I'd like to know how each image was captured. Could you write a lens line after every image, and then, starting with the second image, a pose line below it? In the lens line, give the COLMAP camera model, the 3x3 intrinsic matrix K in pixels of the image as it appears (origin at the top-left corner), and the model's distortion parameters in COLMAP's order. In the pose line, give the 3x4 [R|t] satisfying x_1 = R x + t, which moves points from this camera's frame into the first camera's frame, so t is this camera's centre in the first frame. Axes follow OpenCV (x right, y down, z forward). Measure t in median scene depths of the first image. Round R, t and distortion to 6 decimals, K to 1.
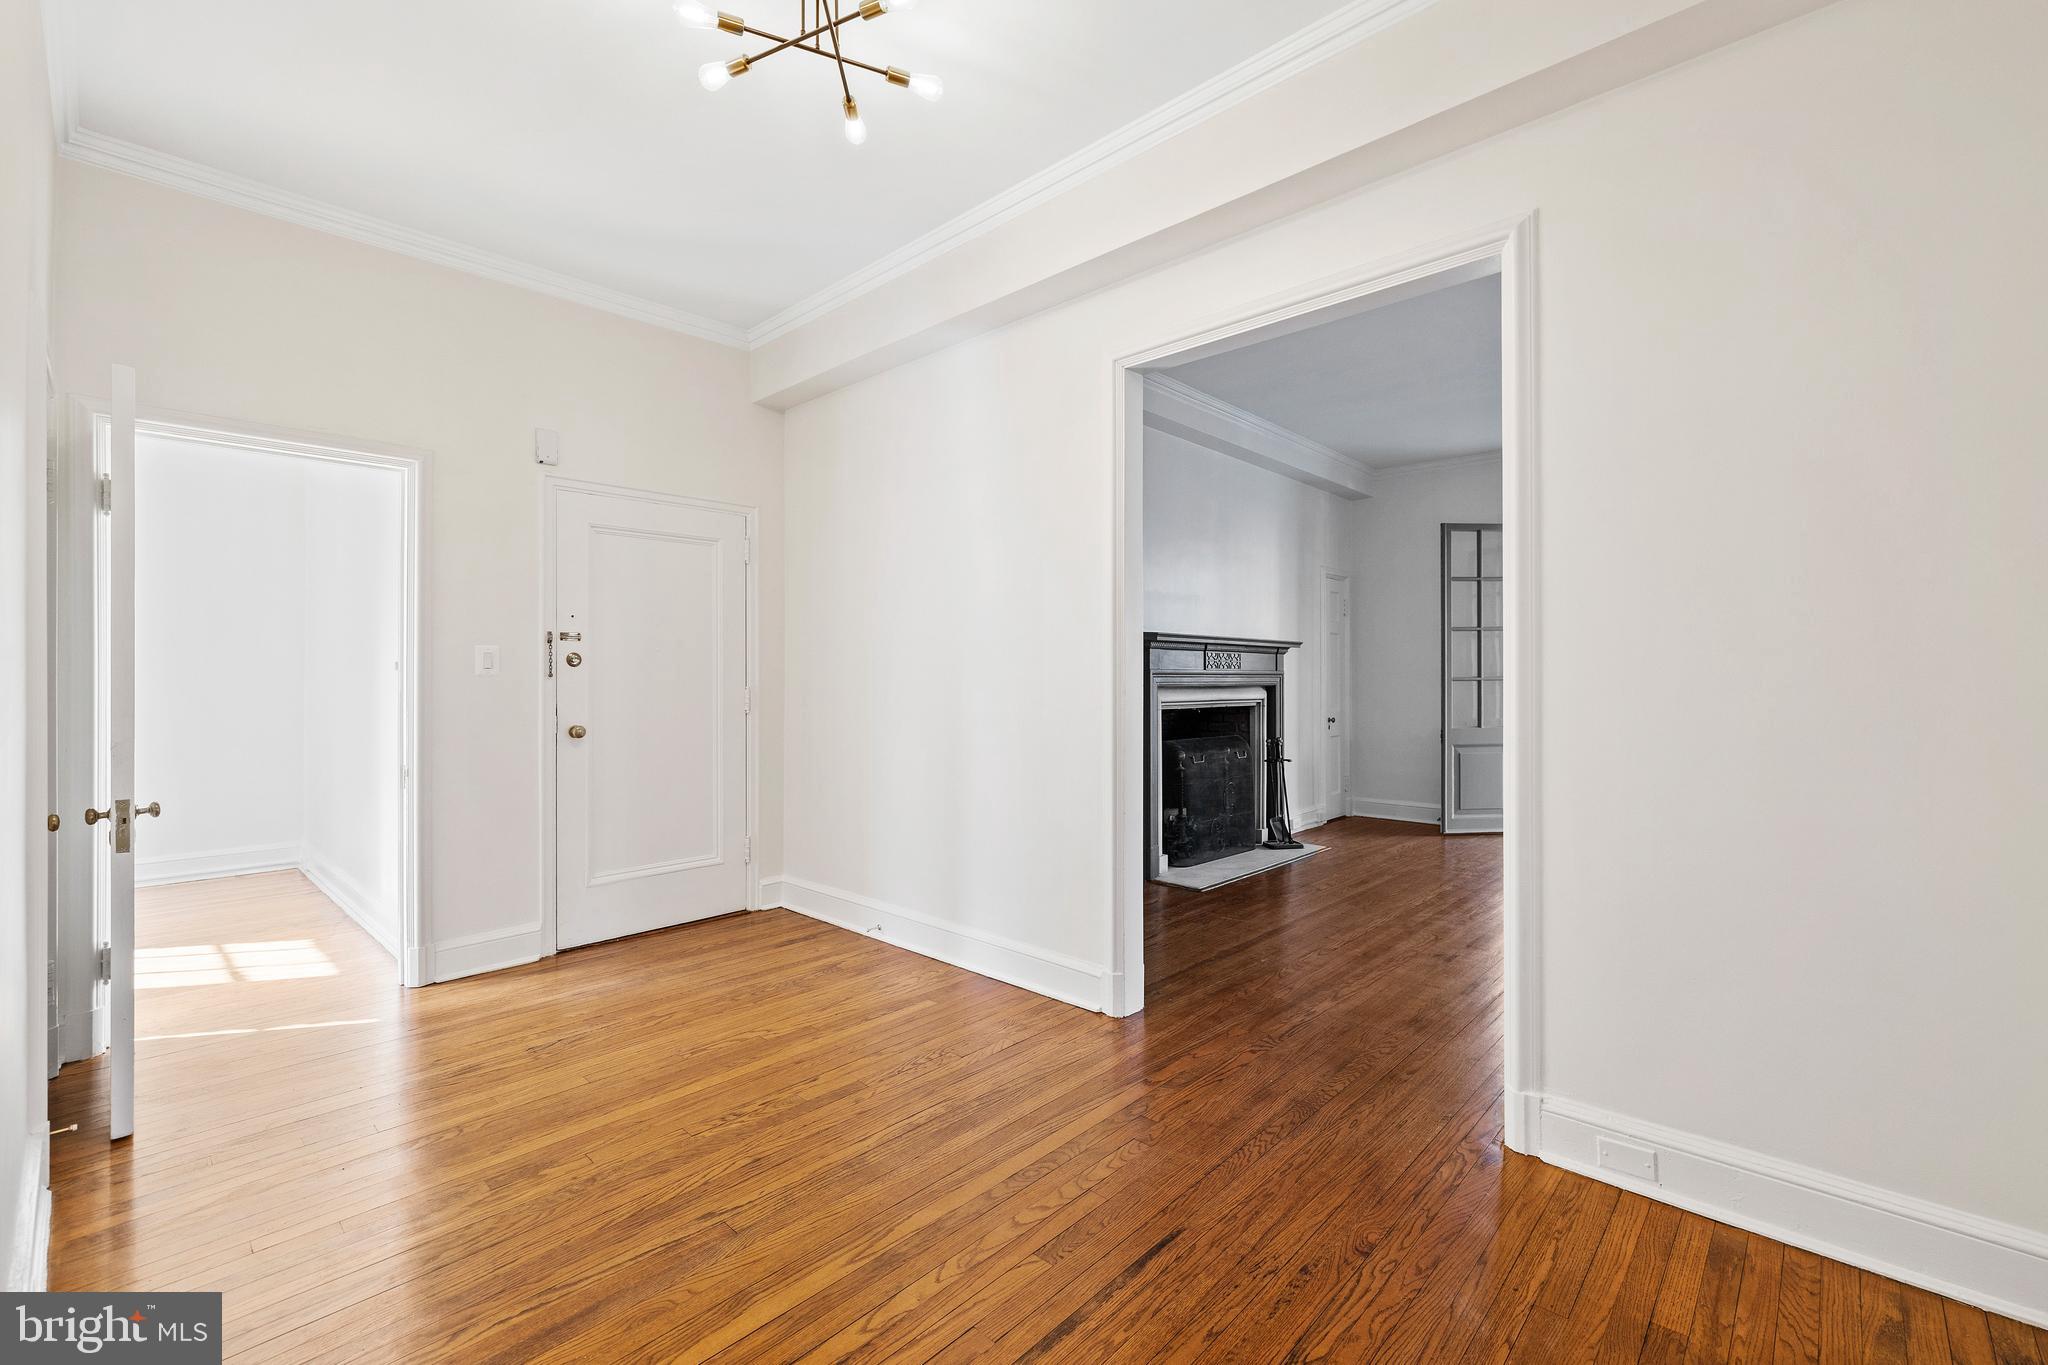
lens RADIAL K [[876.4, 0, 1022.2], [0, 876.4, 679.3], [0, 0, 1]] dist [0.004415, -0.000374]
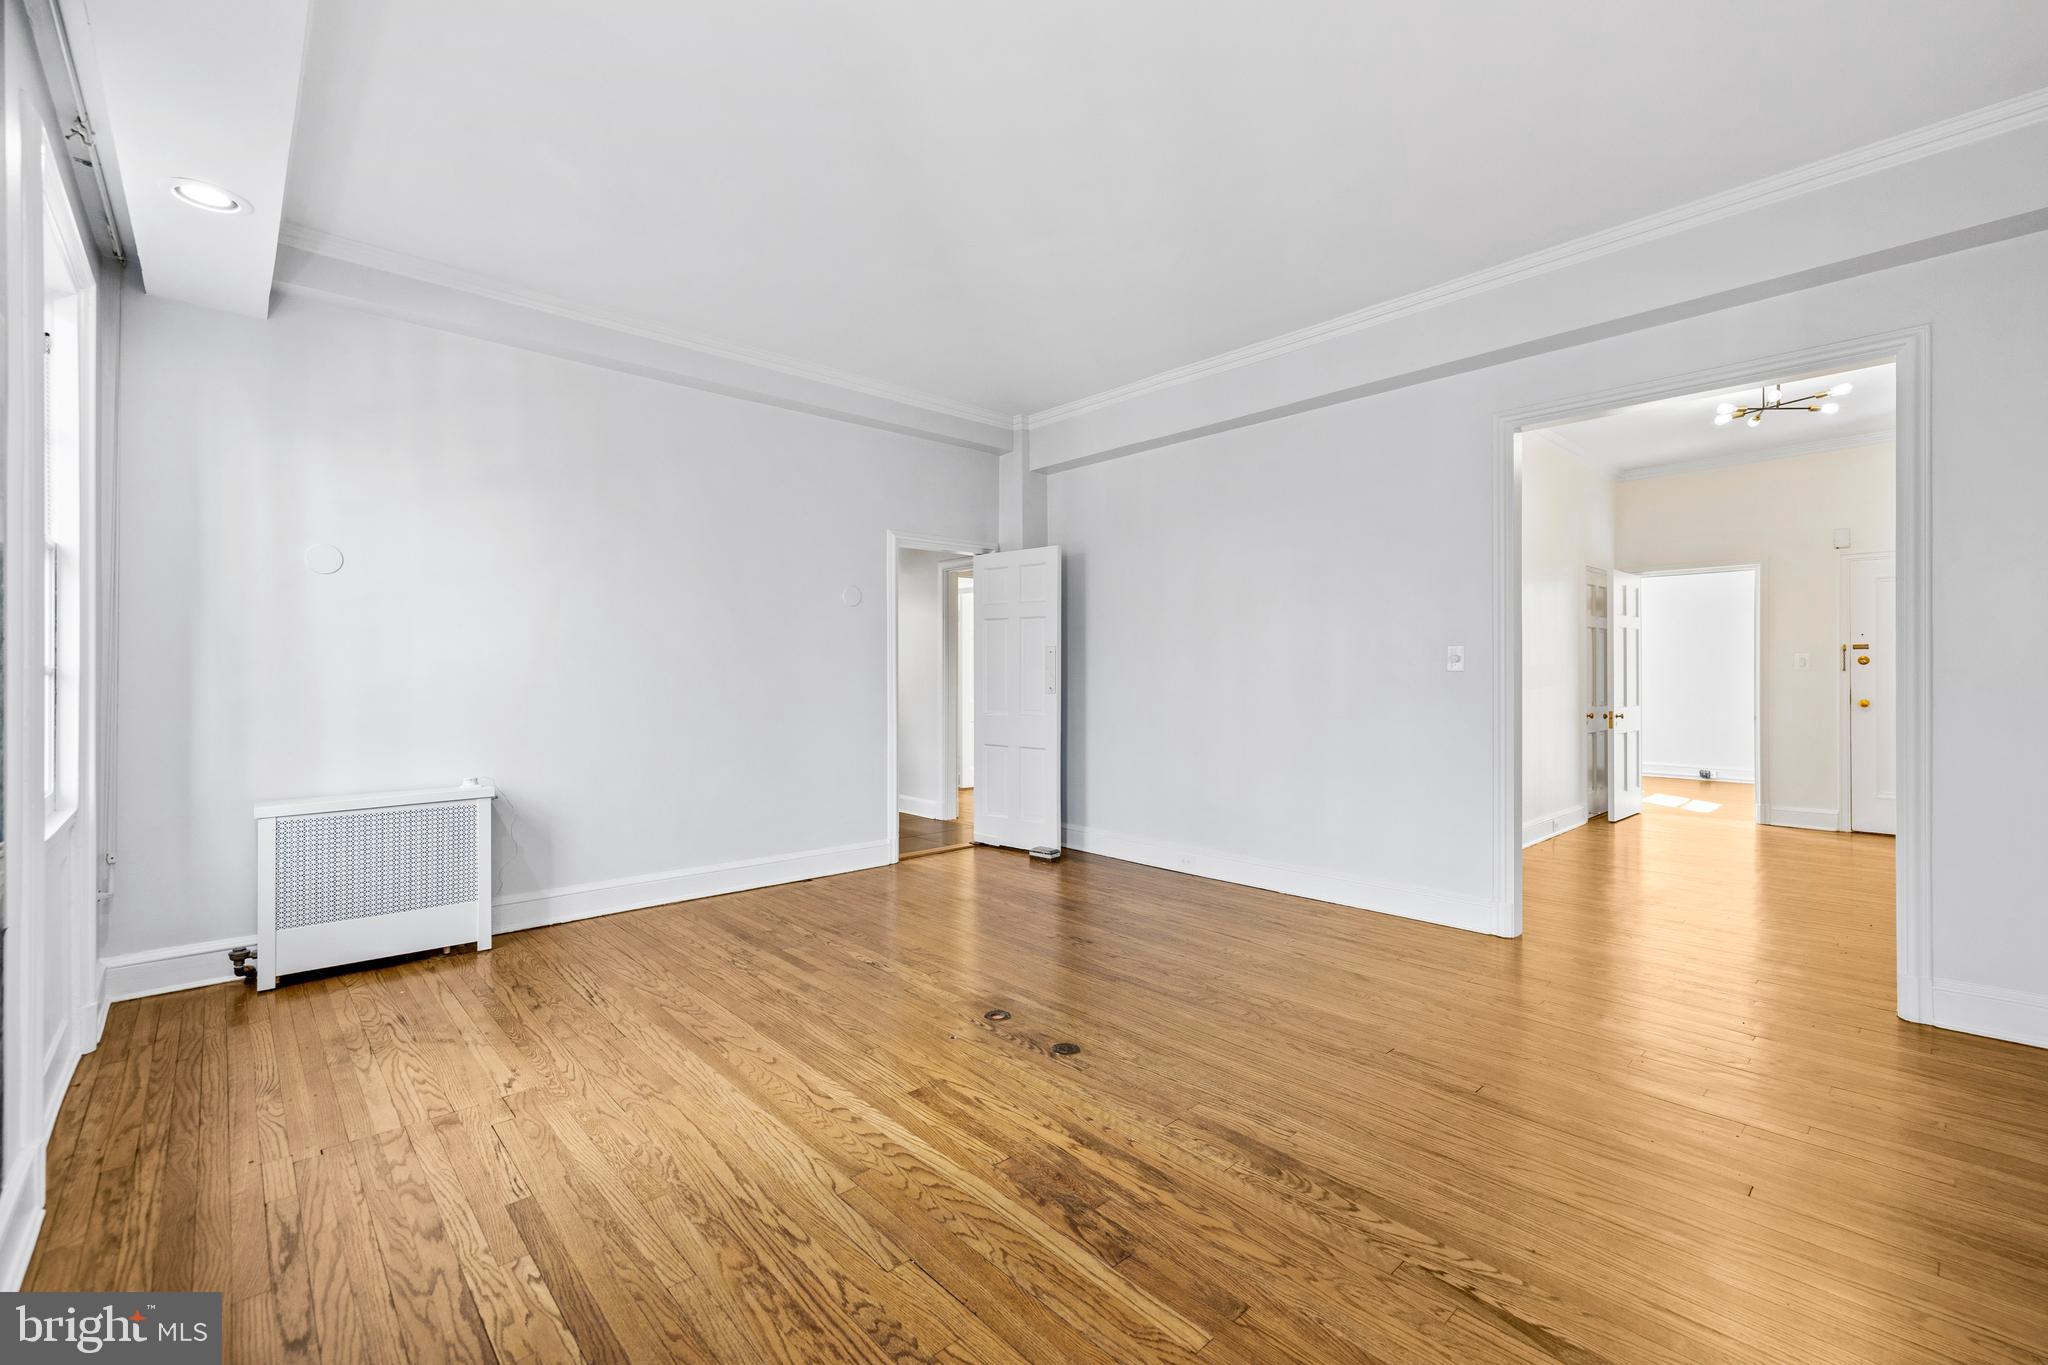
lens RADIAL K [[876.4, 0, 1027.1], [0, 876.4, 668.2], [0, 0, 1]] dist [0.004415, -0.000374]
pose [[-0.079548, 0.004348, -0.996822, 1.369983], [-0.002242, 0.999987, 0.004541, -0.012955], [0.996829, 0.002596, -0.079537, -0.484582]]
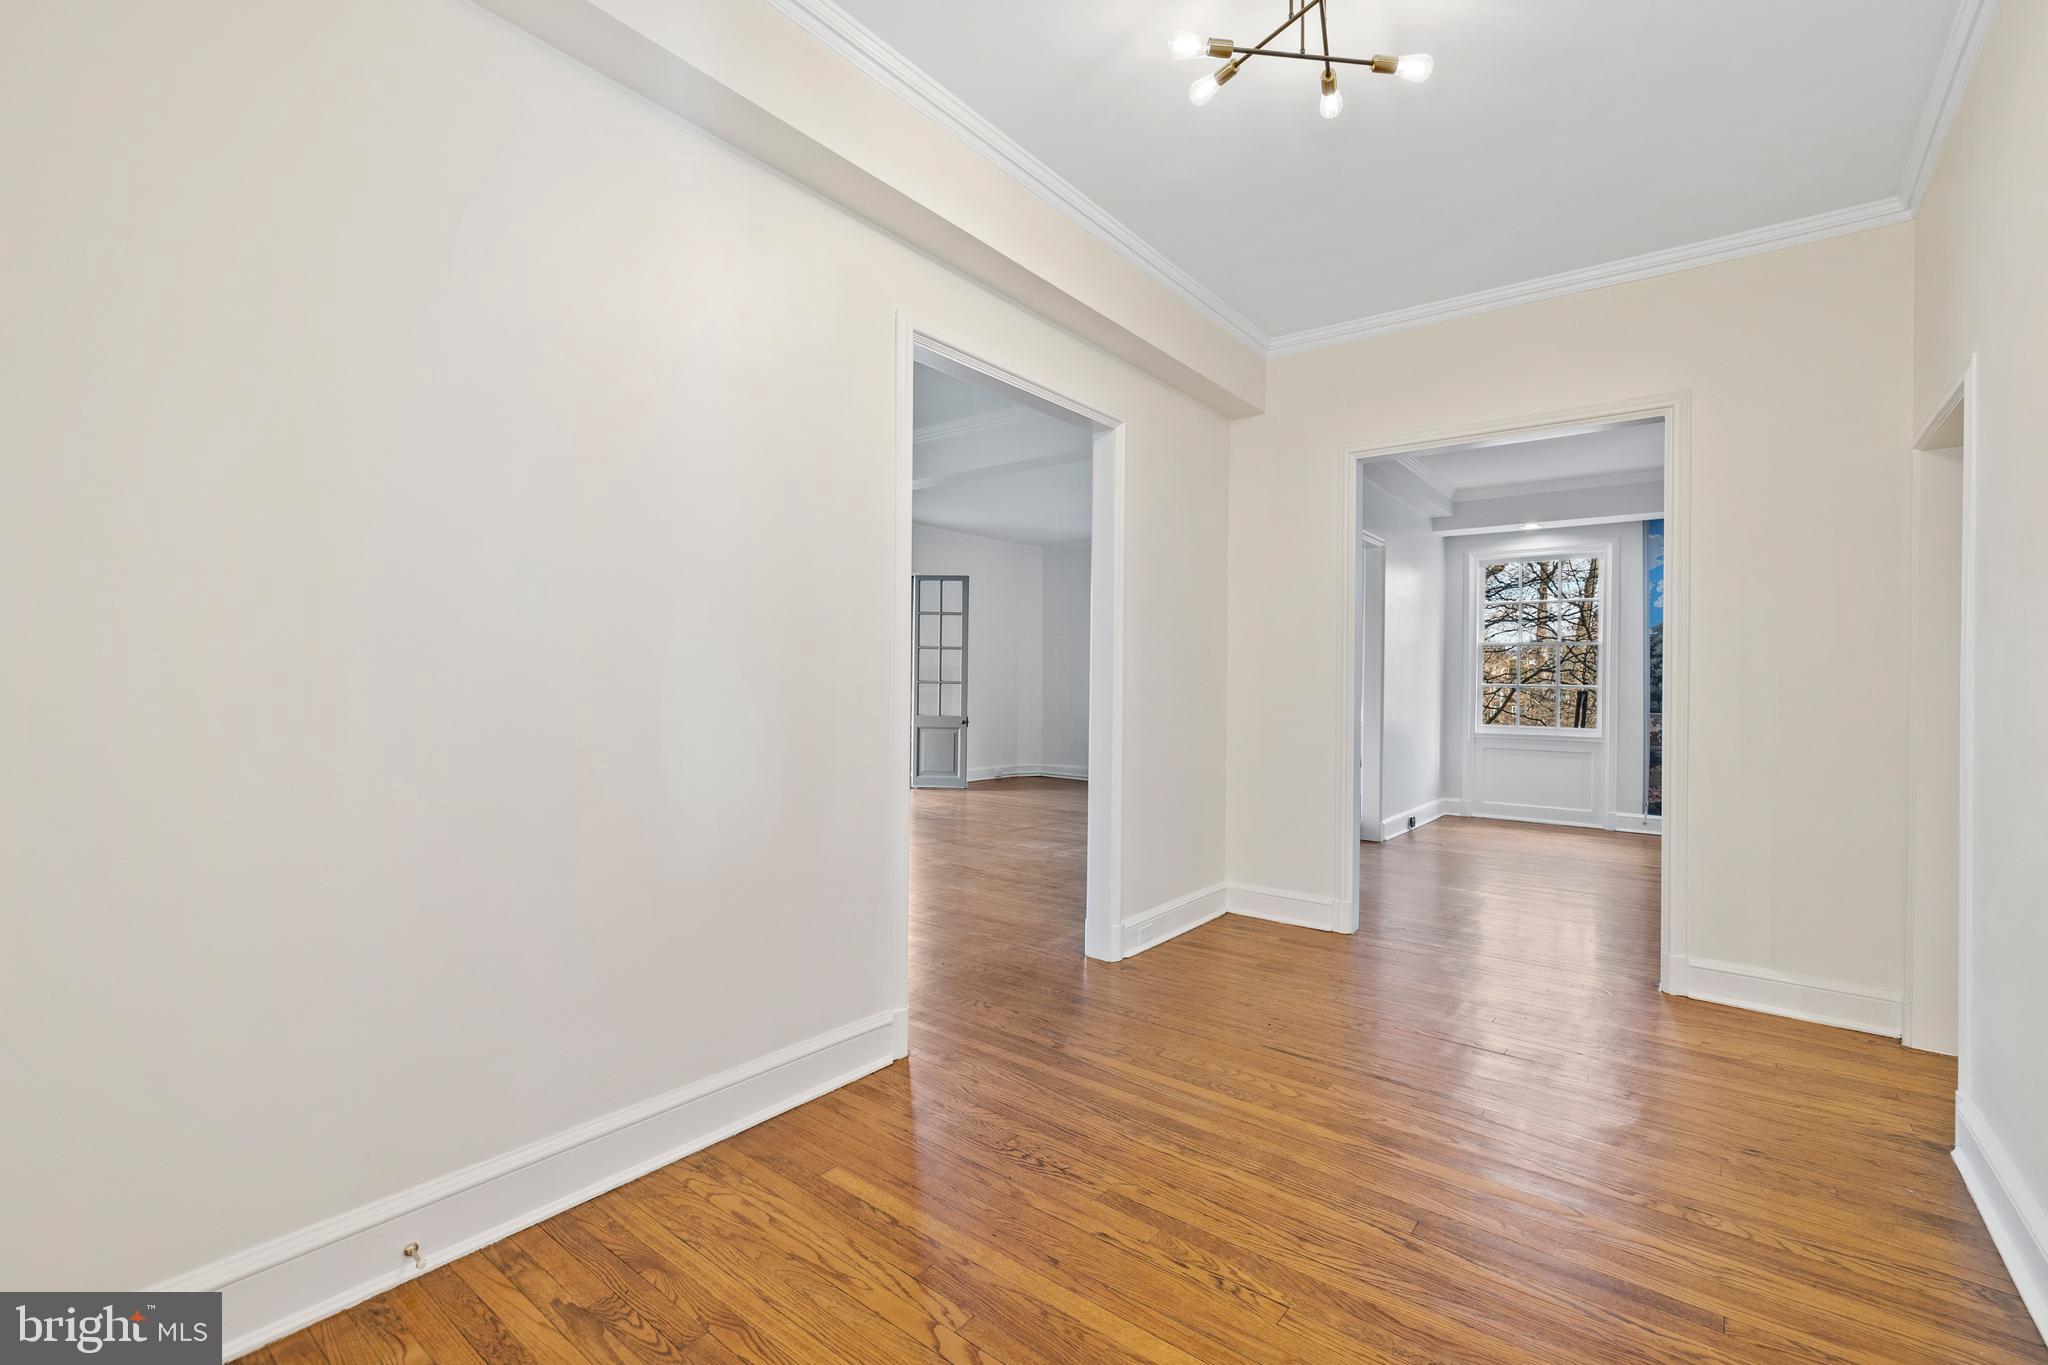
lens RADIAL K [[876.4, 0, 1020.2], [0, 876.4, 690.5], [0, 0, 1]] dist [0.004415, -0.000374]
pose [[-0.083763, -0.006533, 0.996464, -1.139062], [-0.011400, 0.999919, 0.005597, -0.003126], [-0.996421, -0.010891, -0.083830, 1.347647]]
